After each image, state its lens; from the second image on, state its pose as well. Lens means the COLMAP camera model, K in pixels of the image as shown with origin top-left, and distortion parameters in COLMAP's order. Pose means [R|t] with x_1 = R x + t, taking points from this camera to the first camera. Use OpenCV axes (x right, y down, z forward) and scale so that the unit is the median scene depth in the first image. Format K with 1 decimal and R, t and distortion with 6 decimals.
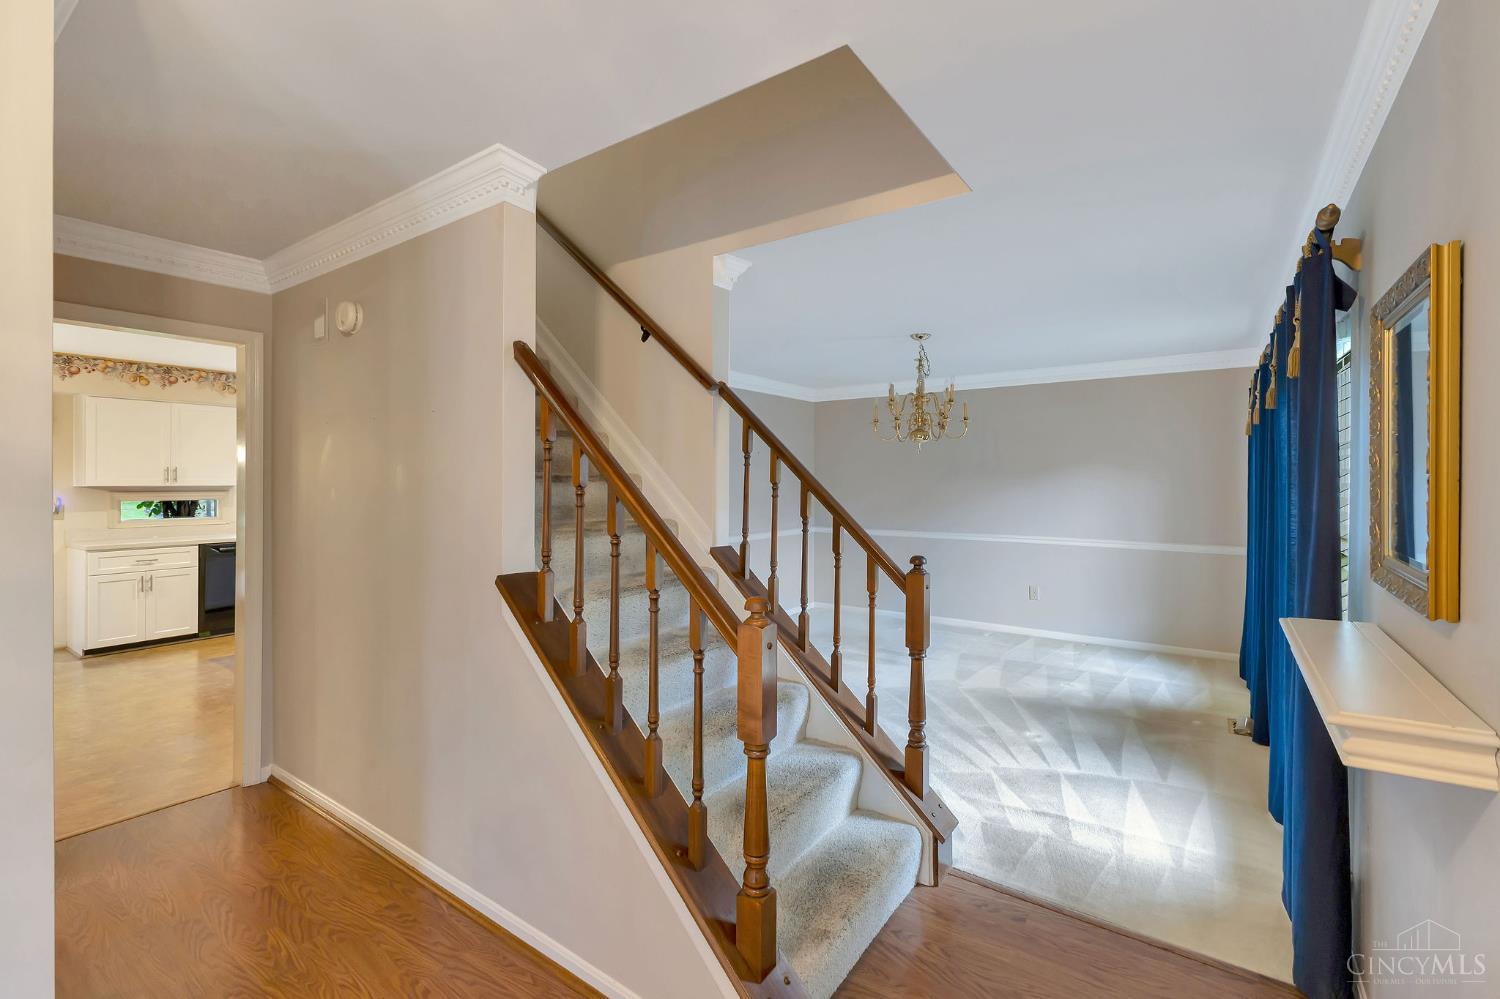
lens RADIAL K [[645.0, 0, 756.8], [0, 645.0, 484.0], [0, 0, 1]] dist [0.001196, -0.000087]
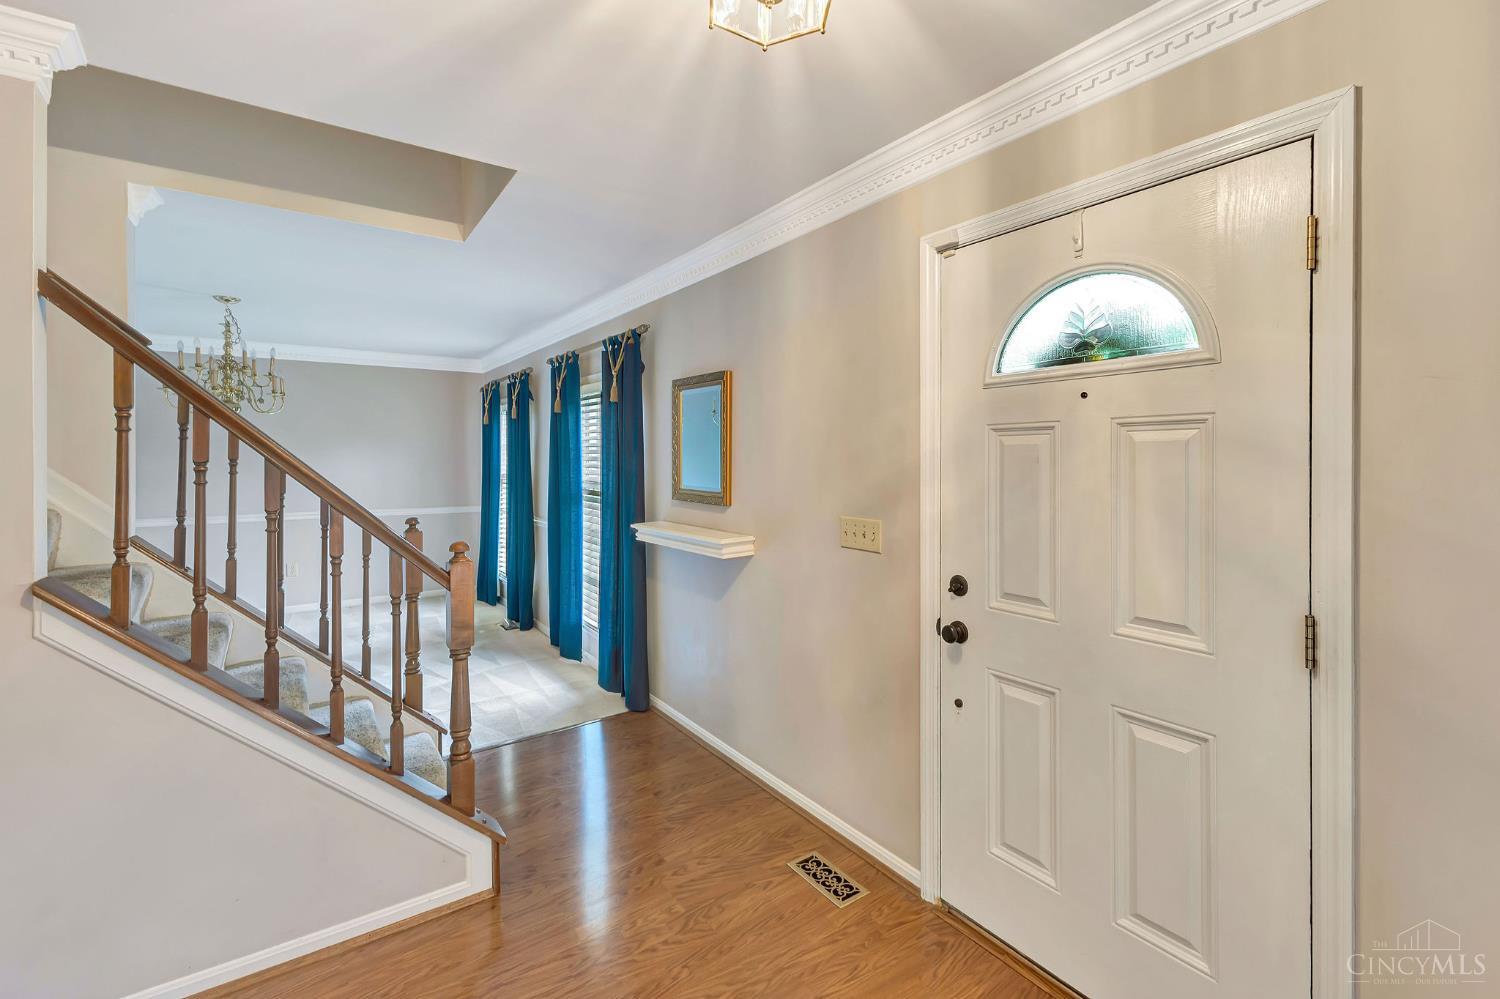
lens RADIAL K [[656.9, 0, 748.4], [0, 656.9, 465.4], [0, 0, 1]] dist [0.000672, 0.000245]
pose [[0.345709, -0.013760, 0.938241, -0.316907], [0.006794, 0.999903, 0.012161, 0.000686], [-0.938317, 0.002170, 0.345769, -0.014907]]
